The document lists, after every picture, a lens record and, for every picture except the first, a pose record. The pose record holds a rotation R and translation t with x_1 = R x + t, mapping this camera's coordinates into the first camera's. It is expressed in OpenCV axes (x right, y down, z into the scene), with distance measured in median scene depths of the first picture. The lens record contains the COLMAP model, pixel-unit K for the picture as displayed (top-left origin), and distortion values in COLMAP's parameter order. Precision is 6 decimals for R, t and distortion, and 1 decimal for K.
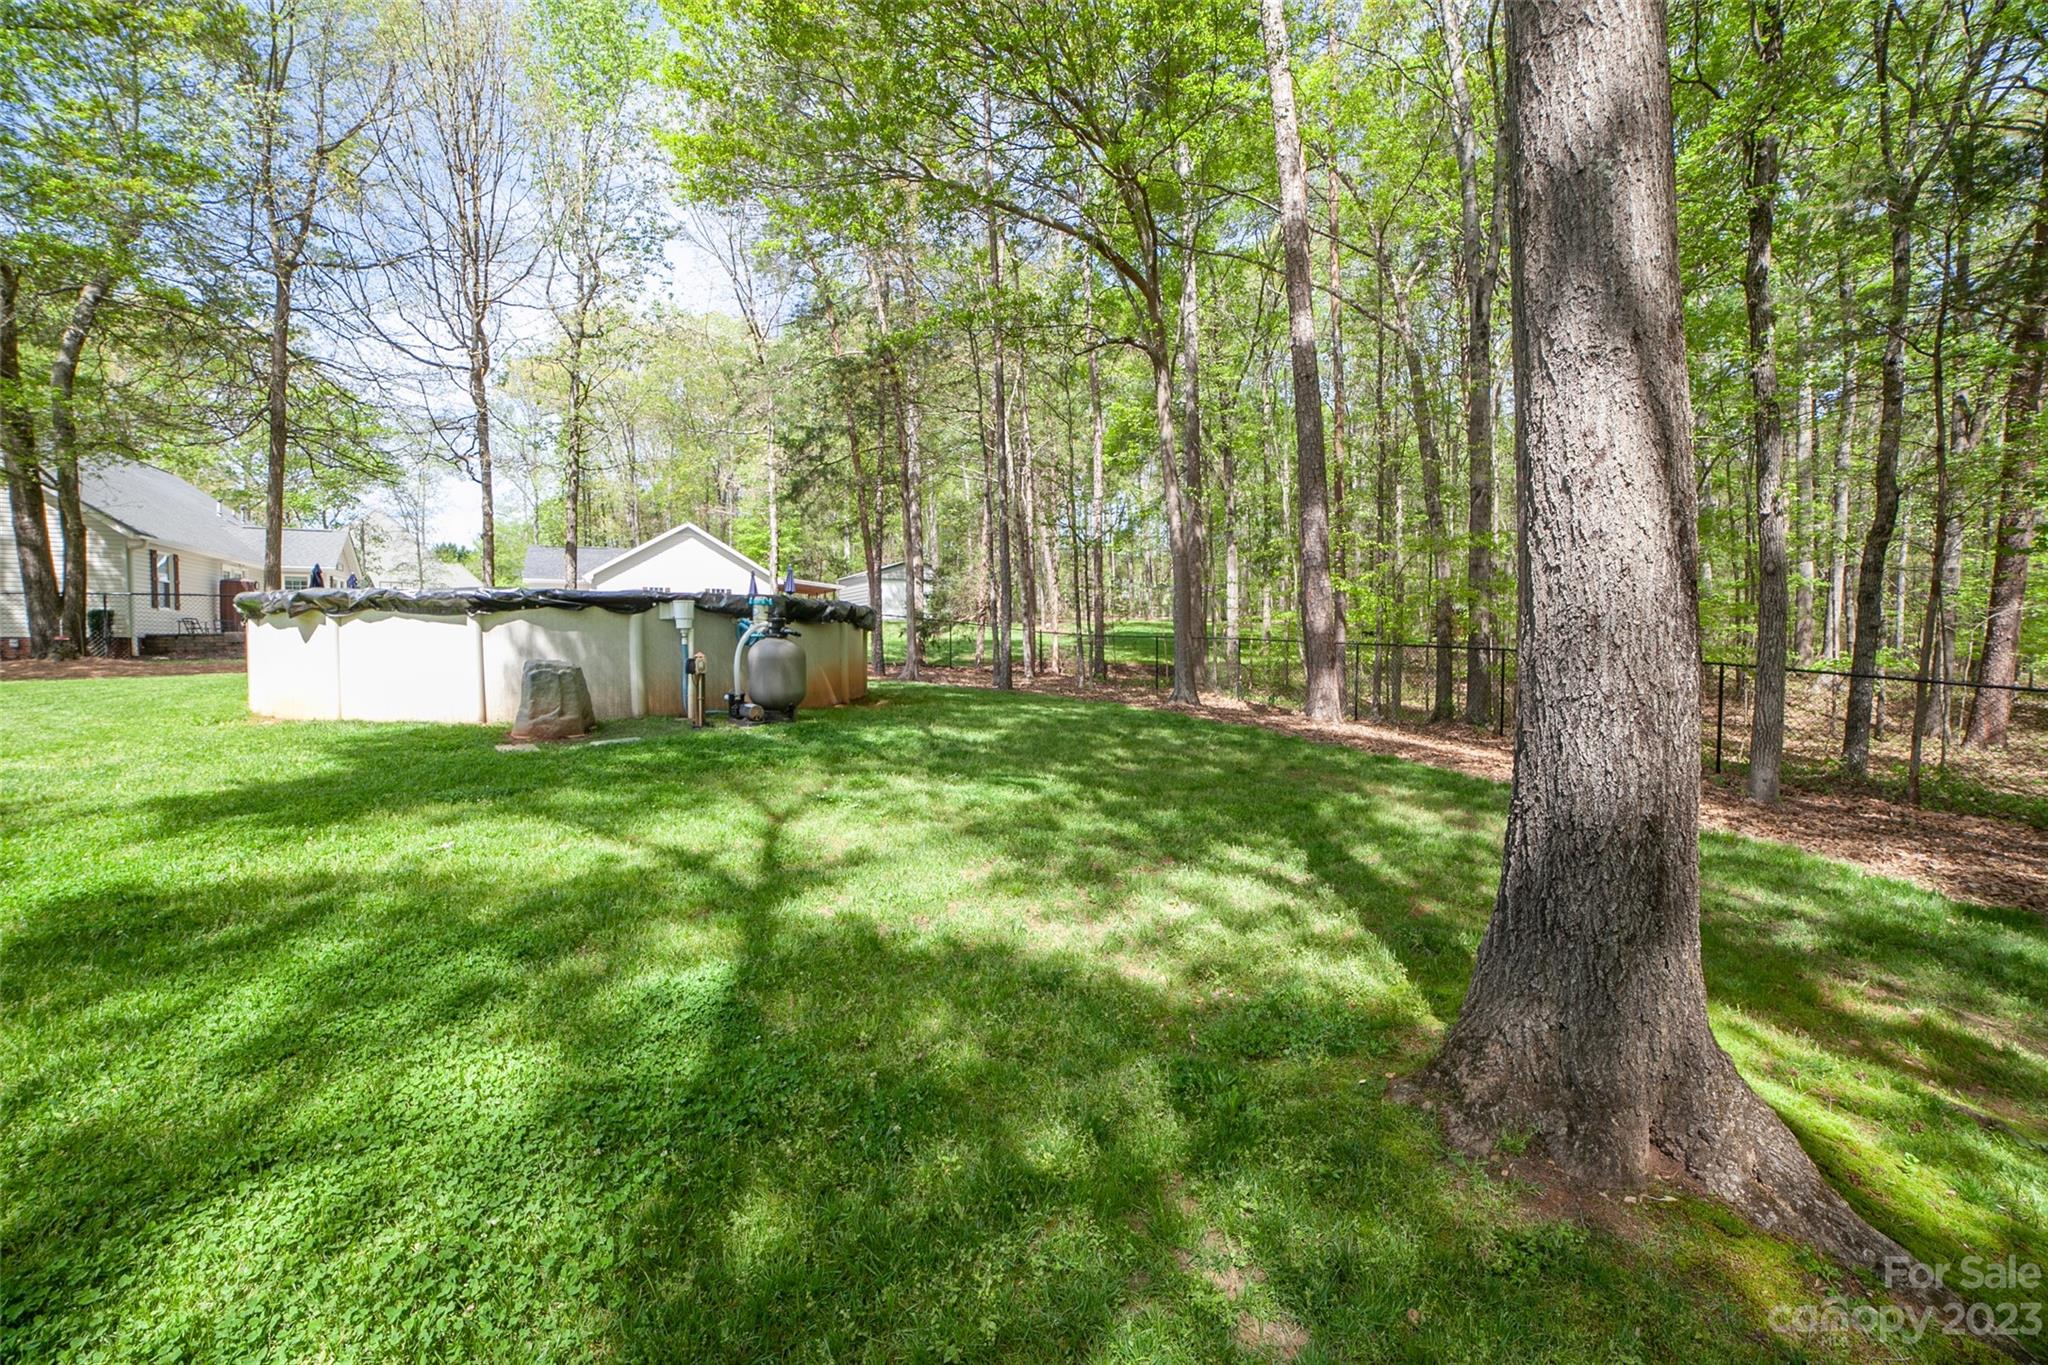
lens RADIAL K [[815.8, 0, 1023.7], [0, 815.8, 676.0], [0, 0, 1]] dist [-0.087484, 0.025584]
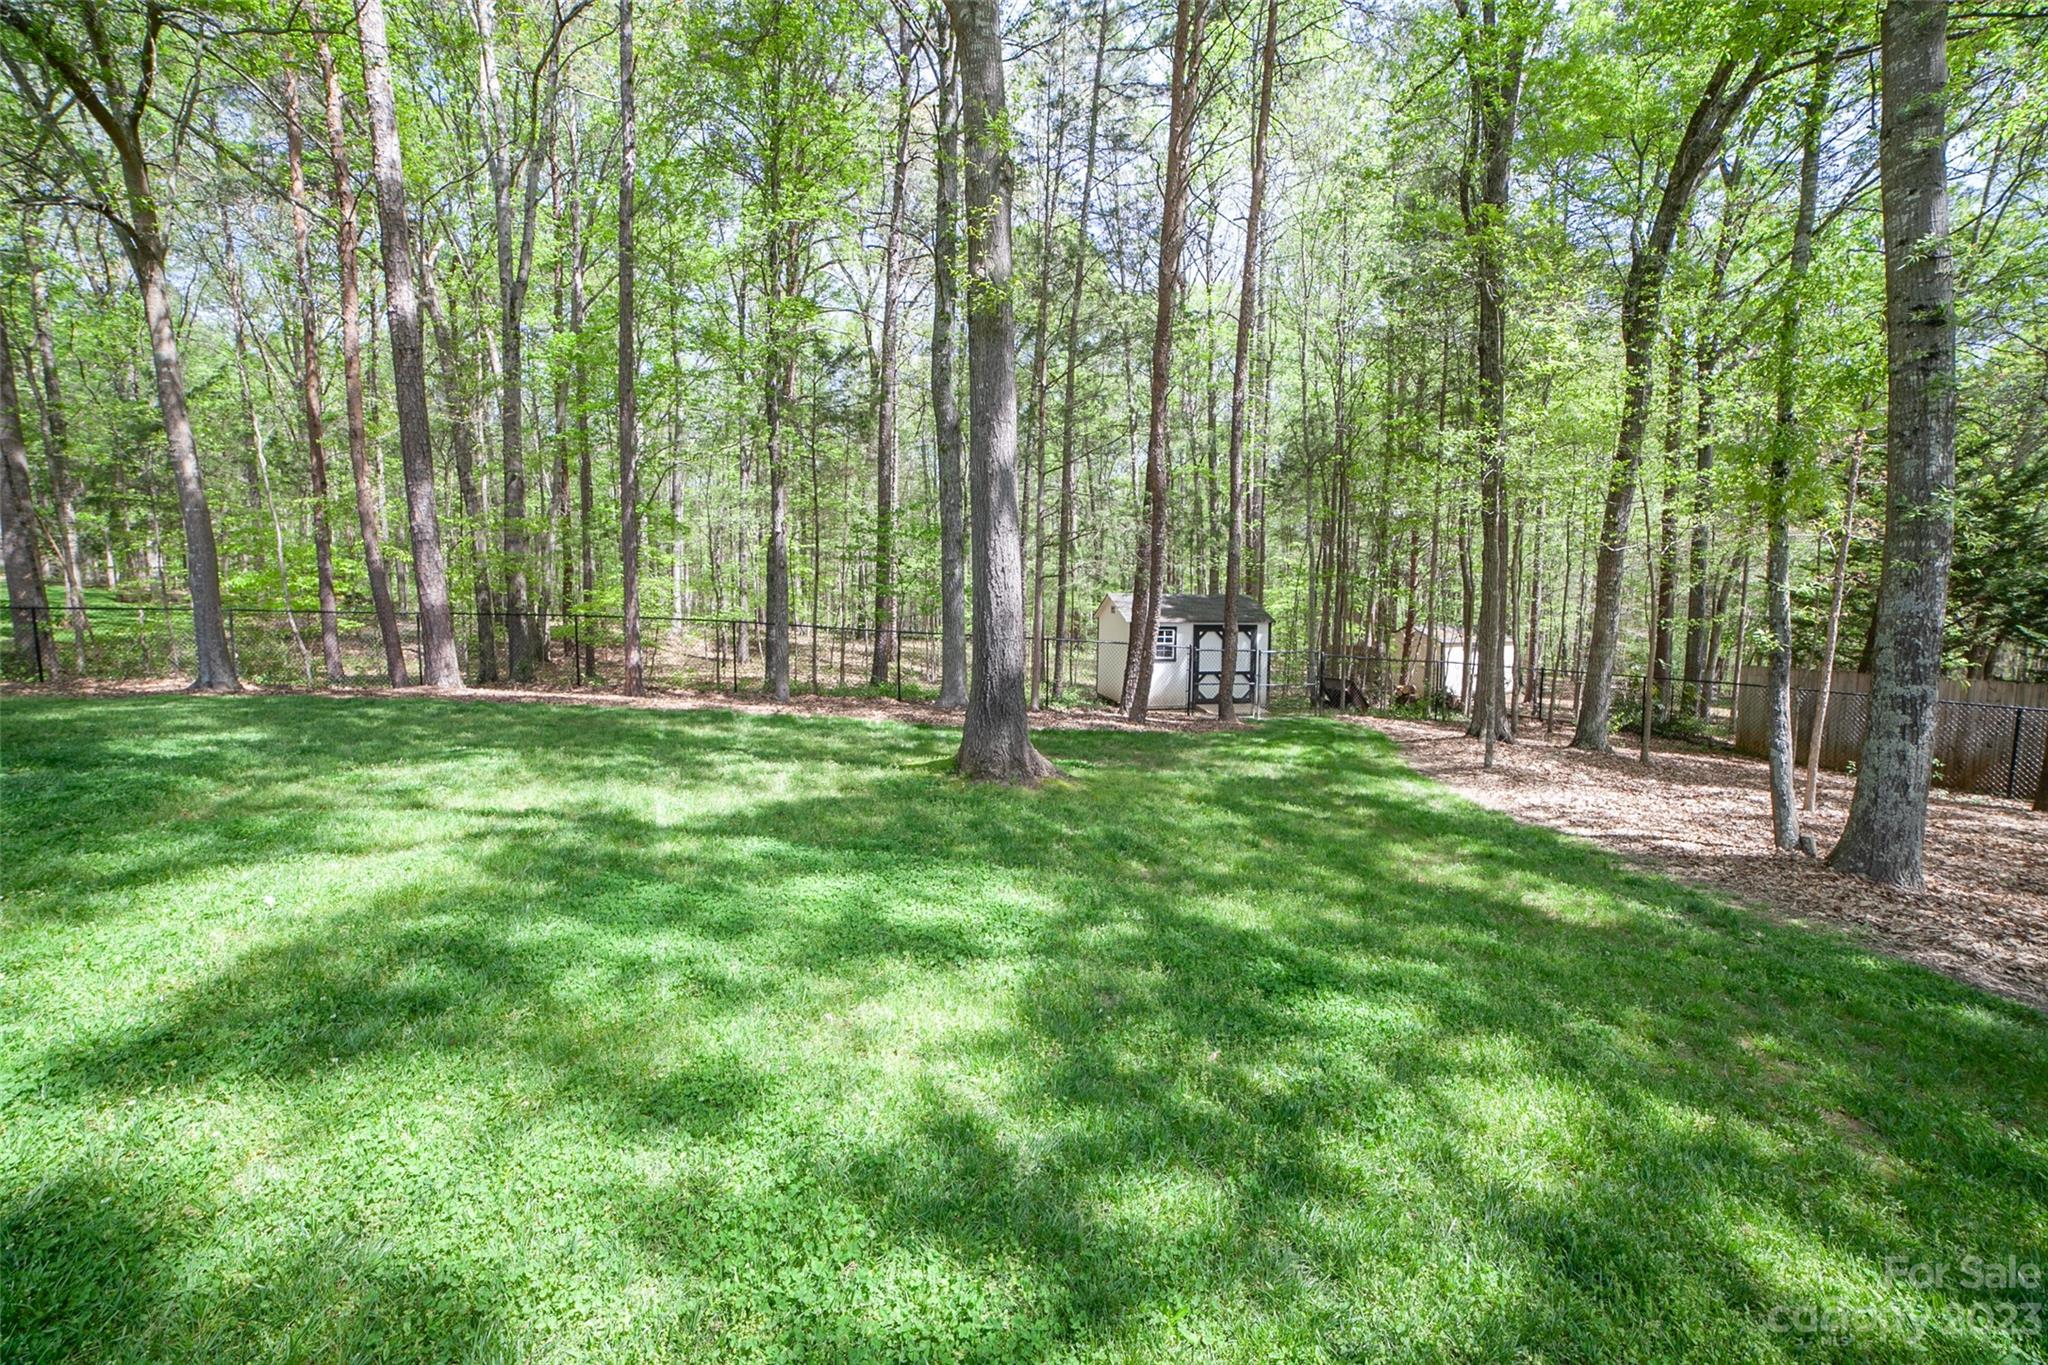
lens RADIAL K [[844.6, 0, 1013.4], [0, 844.6, 654.3], [0, 0, 1]] dist [-0.092099, 0.030494]
pose [[0.248306, -0.056657, 0.967023, -1.432278], [0.036620, 0.998124, 0.049076, -0.041416], [-0.967989, 0.023226, 0.249915, 0.075360]]
